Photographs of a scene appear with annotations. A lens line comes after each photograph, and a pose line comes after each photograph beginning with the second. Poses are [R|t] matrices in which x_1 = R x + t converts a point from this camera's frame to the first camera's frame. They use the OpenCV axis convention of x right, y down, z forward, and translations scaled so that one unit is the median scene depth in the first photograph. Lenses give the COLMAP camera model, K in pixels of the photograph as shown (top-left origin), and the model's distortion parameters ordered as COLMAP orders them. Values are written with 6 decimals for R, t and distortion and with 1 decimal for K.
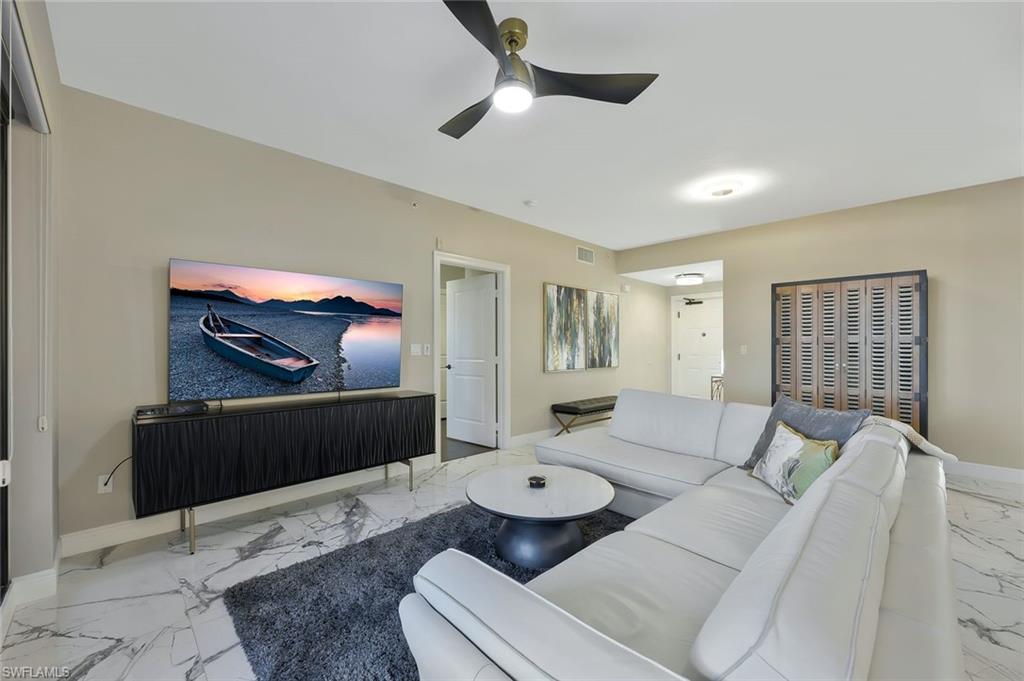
lens RADIAL K [[414.3, 0, 508.7], [0, 414.3, 340.9], [0, 0, 1]] dist [-0.000626, -0.000298]
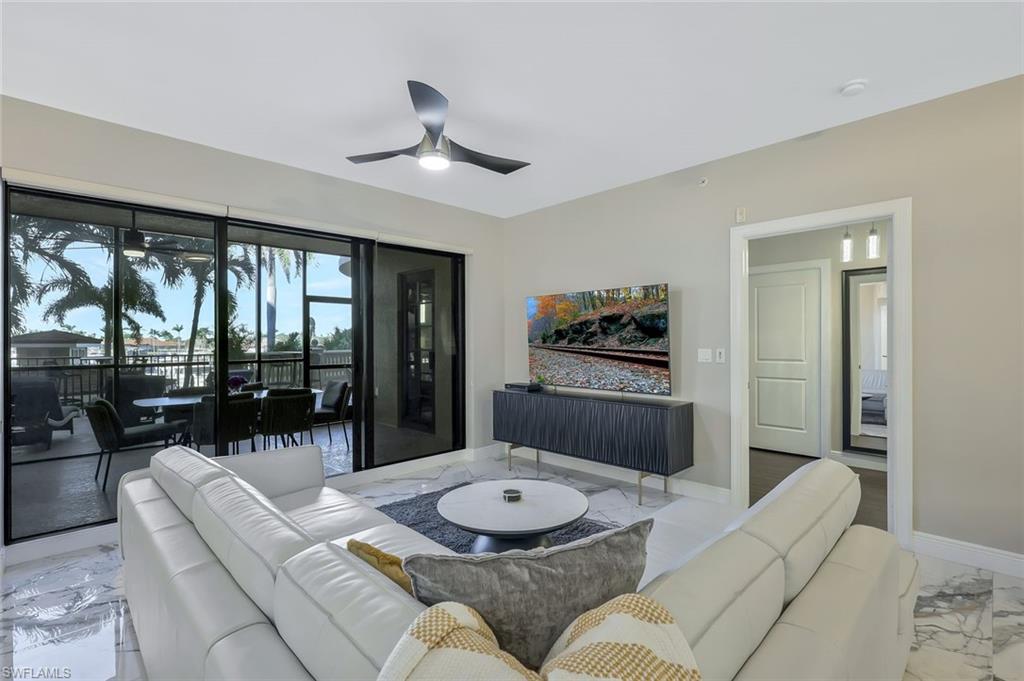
lens RADIAL K [[461.3, 0, 515.0], [0, 461.3, 341.8], [0, 0, 1]] dist [-0.020983, -0.000255]
pose [[0.010202, -0.002524, -0.999945, 0.874947], [0.014488, 0.999892, -0.002376, -0.011530], [0.999843, -0.014463, 0.010237, 0.768430]]
